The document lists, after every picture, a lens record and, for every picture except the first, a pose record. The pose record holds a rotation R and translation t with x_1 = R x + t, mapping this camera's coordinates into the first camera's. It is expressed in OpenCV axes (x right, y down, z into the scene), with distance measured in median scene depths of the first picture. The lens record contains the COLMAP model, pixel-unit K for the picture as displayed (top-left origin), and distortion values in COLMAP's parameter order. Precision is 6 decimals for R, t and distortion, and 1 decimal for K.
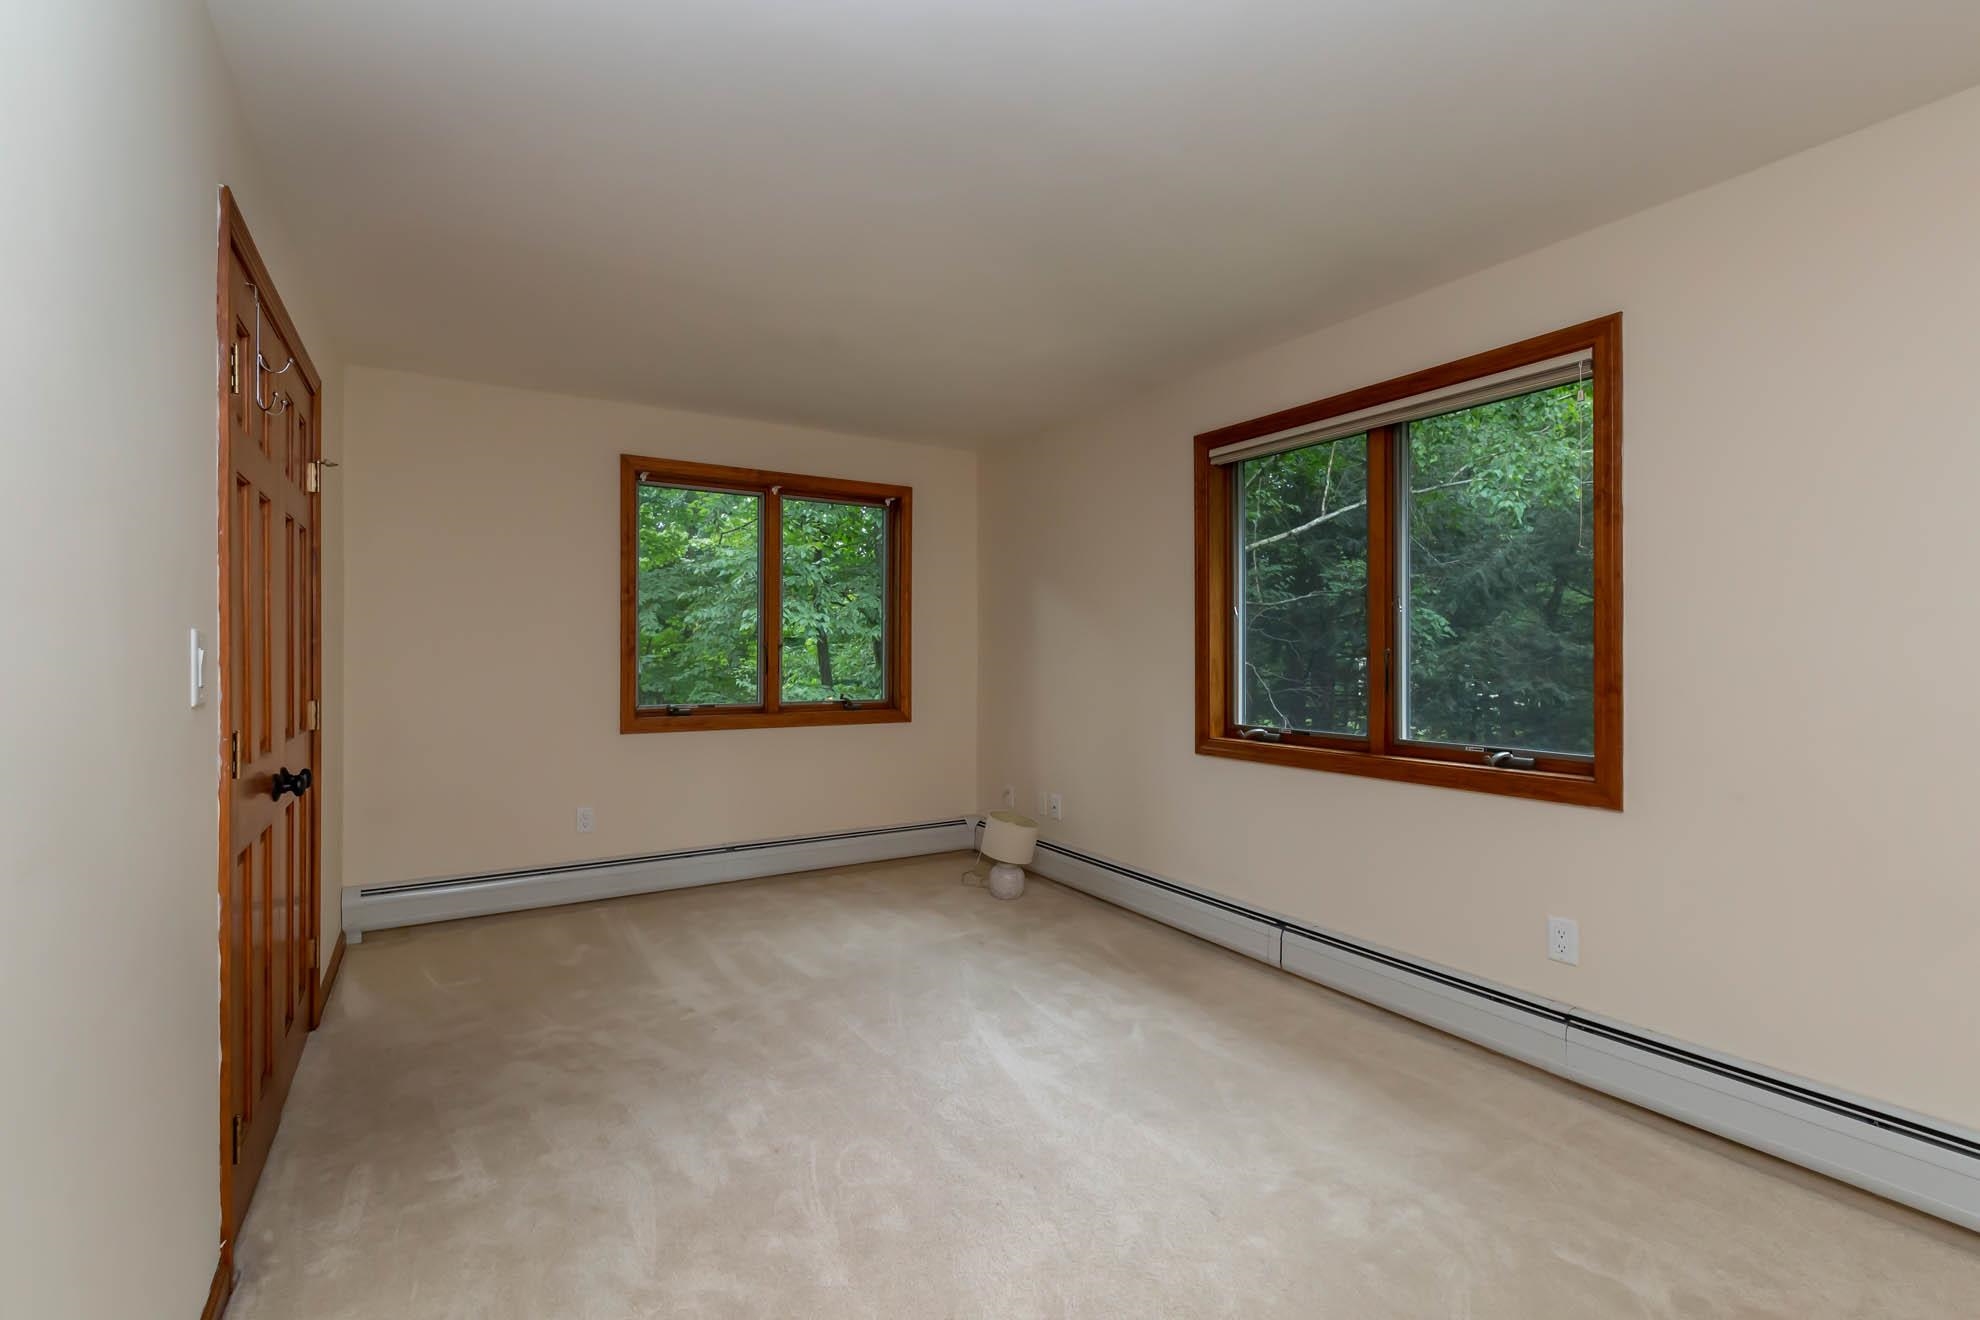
lens RADIAL K [[869.3, 0, 993.1], [0, 869.3, 658.0], [0, 0, 1]] dist [0.007348, -0.000194]
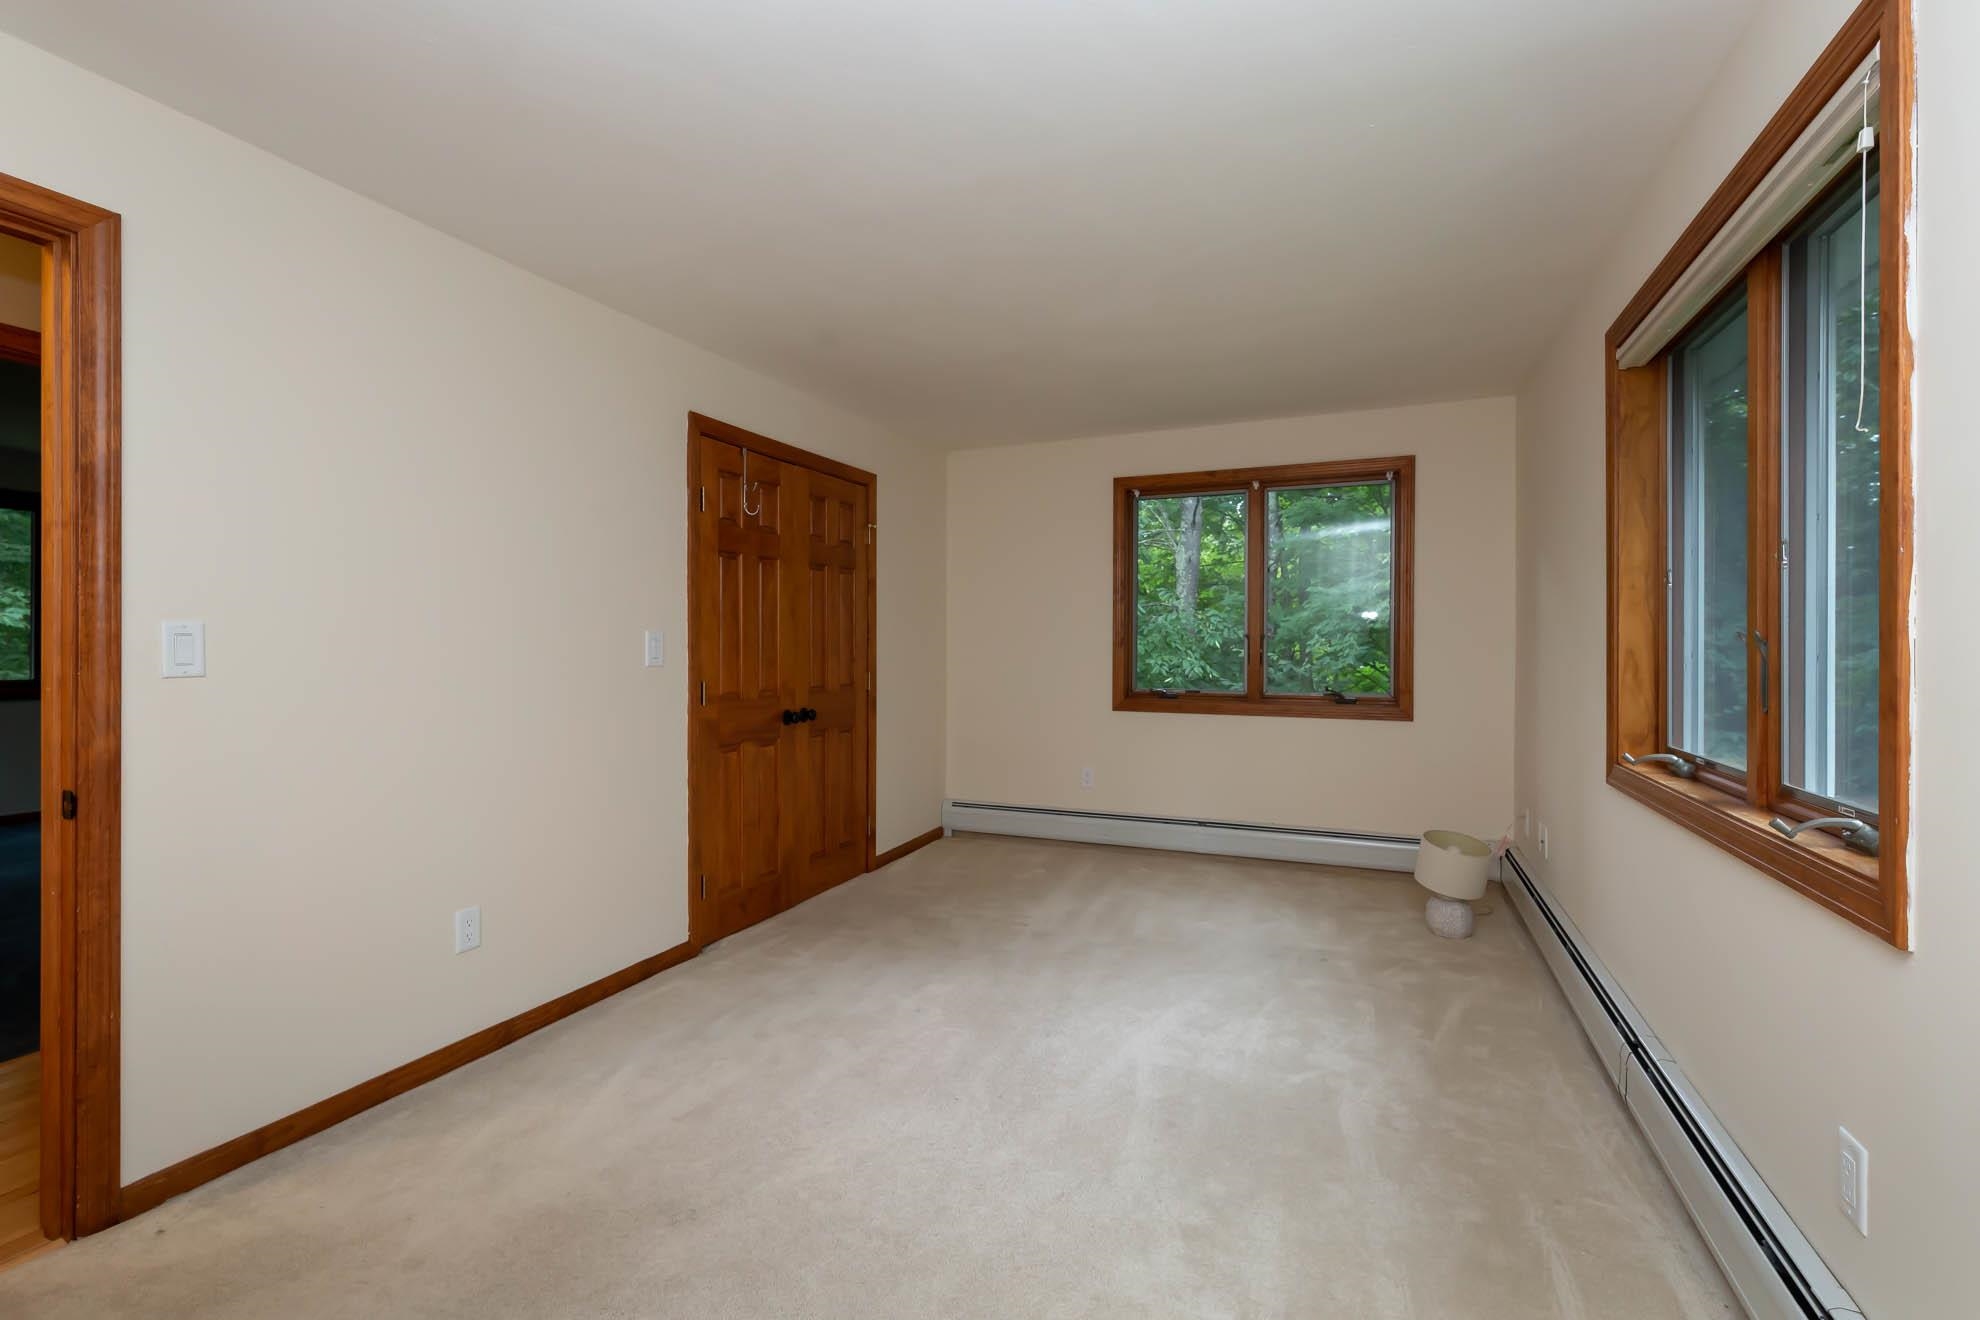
lens RADIAL K [[869.3, 0, 975.9], [0, 869.3, 652.2], [0, 0, 1]] dist [0.007348, -0.000194]
pose [[0.575557, 0.006074, -0.817739, 0.527009], [-0.005529, 0.999978, 0.003536, 0.004237], [0.817743, 0.002486, 0.575578, 0.177174]]
